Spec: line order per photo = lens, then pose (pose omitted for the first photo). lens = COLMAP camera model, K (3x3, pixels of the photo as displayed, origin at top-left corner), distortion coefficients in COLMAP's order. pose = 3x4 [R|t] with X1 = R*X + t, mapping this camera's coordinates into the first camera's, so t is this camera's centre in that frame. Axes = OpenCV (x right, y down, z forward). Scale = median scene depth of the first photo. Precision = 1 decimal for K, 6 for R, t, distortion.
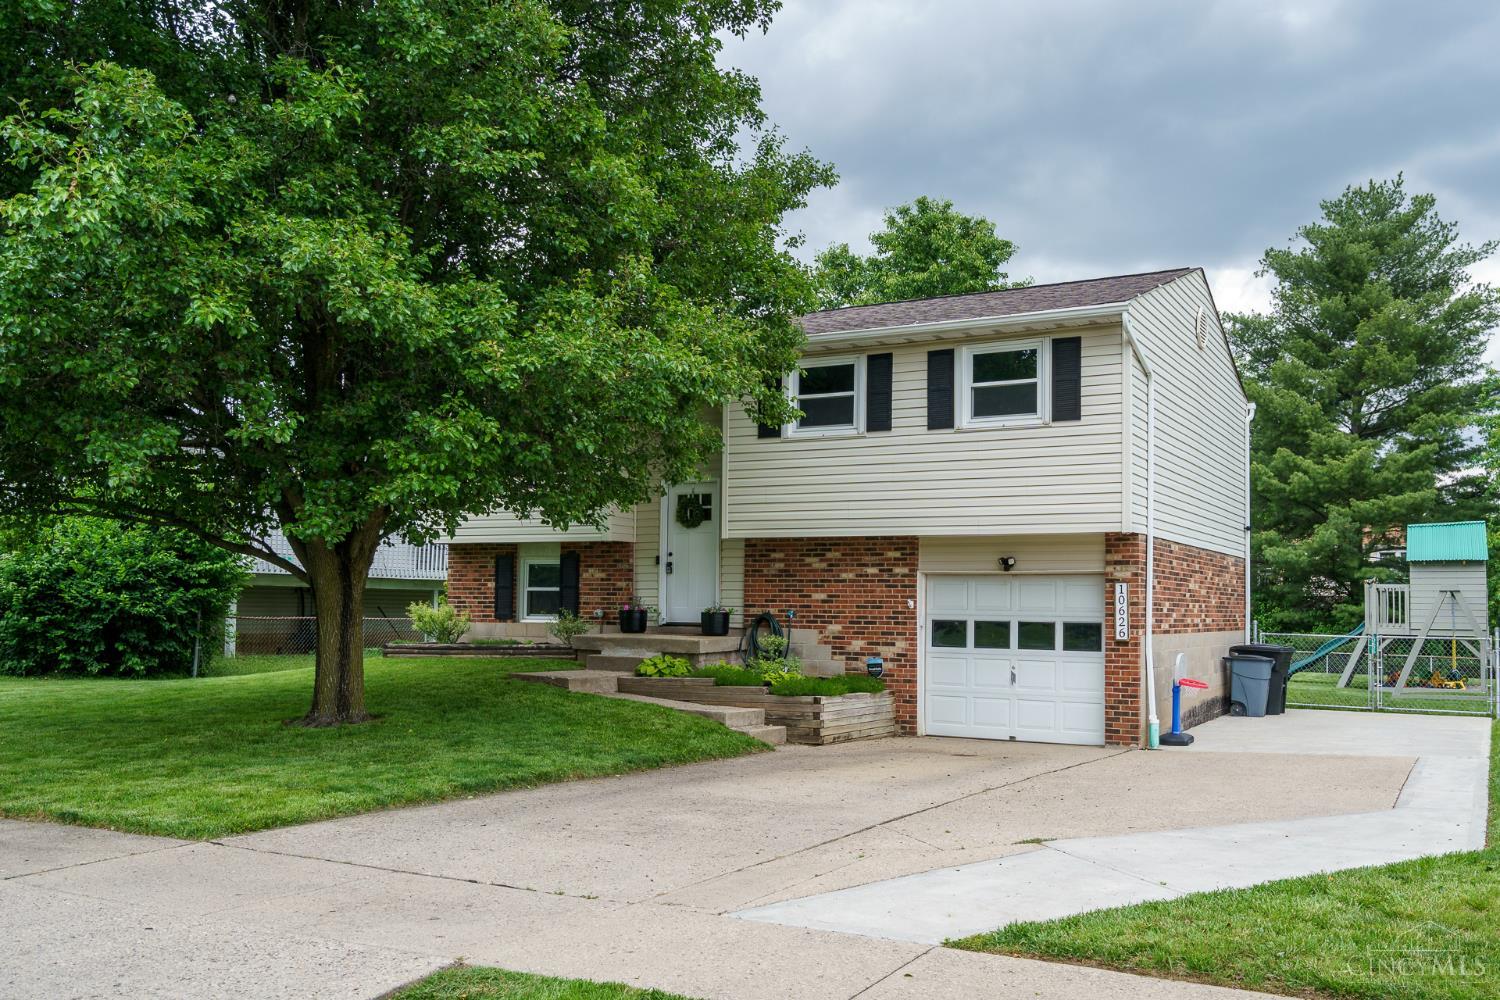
lens RADIAL K [[1322.8, 0, 791.9], [0, 1322.8, 520.6], [0, 0, 1]] dist [-0.012181, -0.020947]
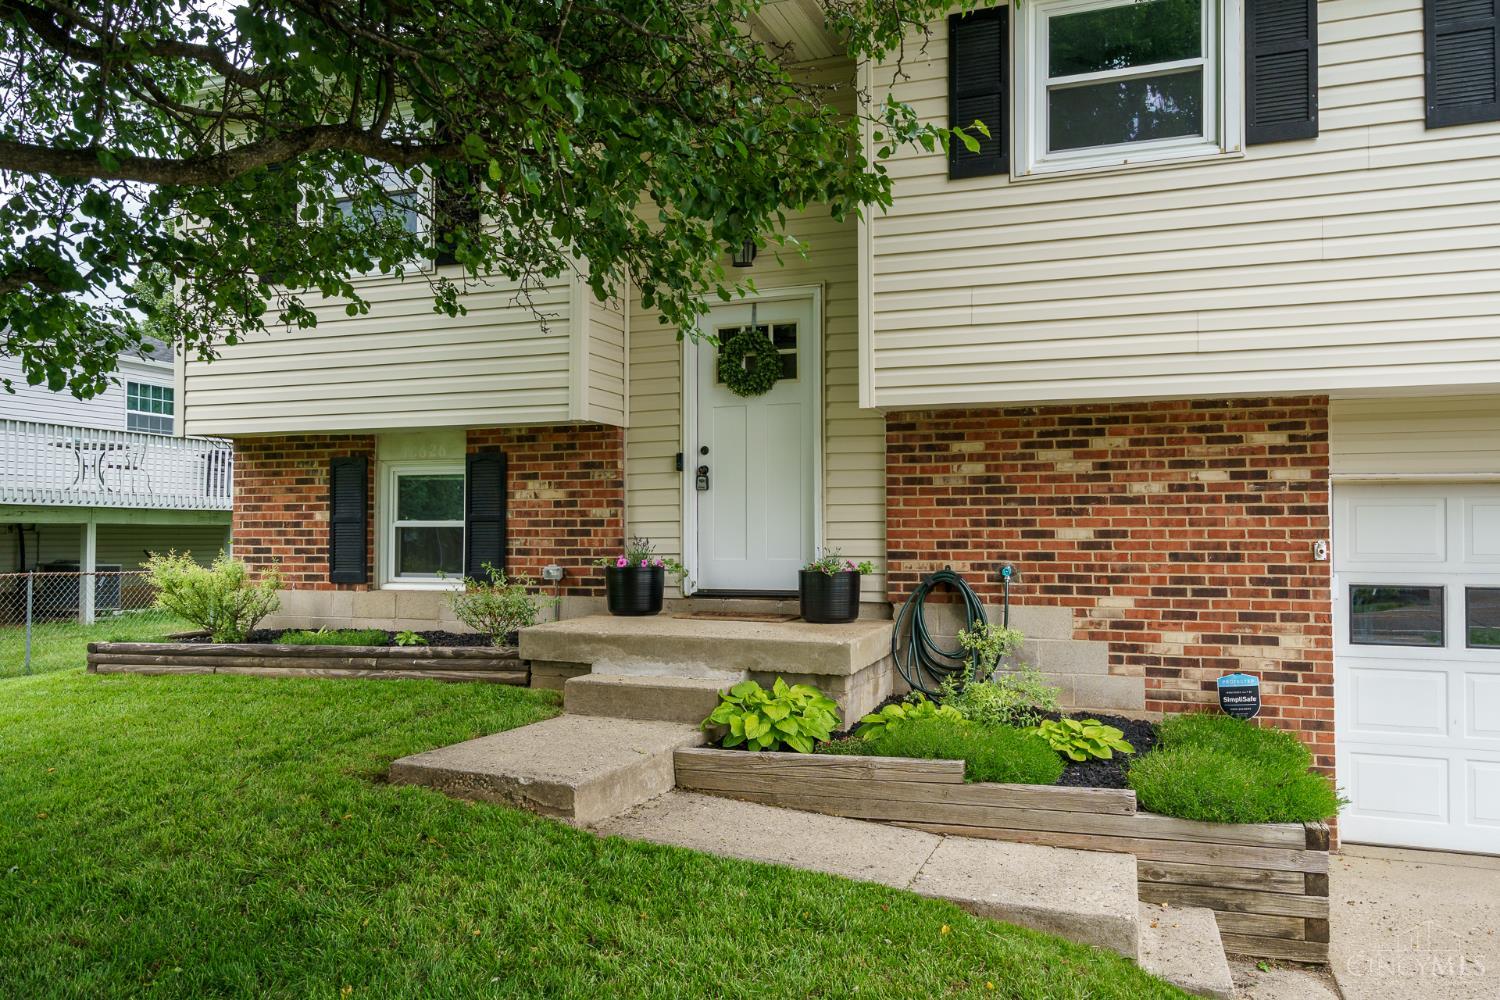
lens RADIAL K [[1150.0, 0, 750.0], [0, 1150.0, 504.5], [0, 0, 1]] dist [0.004087, 0.003135]
pose [[0.990085, -0.007828, 0.140250, -0.149216], [0.002236, 0.999198, 0.039985, 0.031434], [-0.140450, -0.039275, 0.989308, 0.636828]]
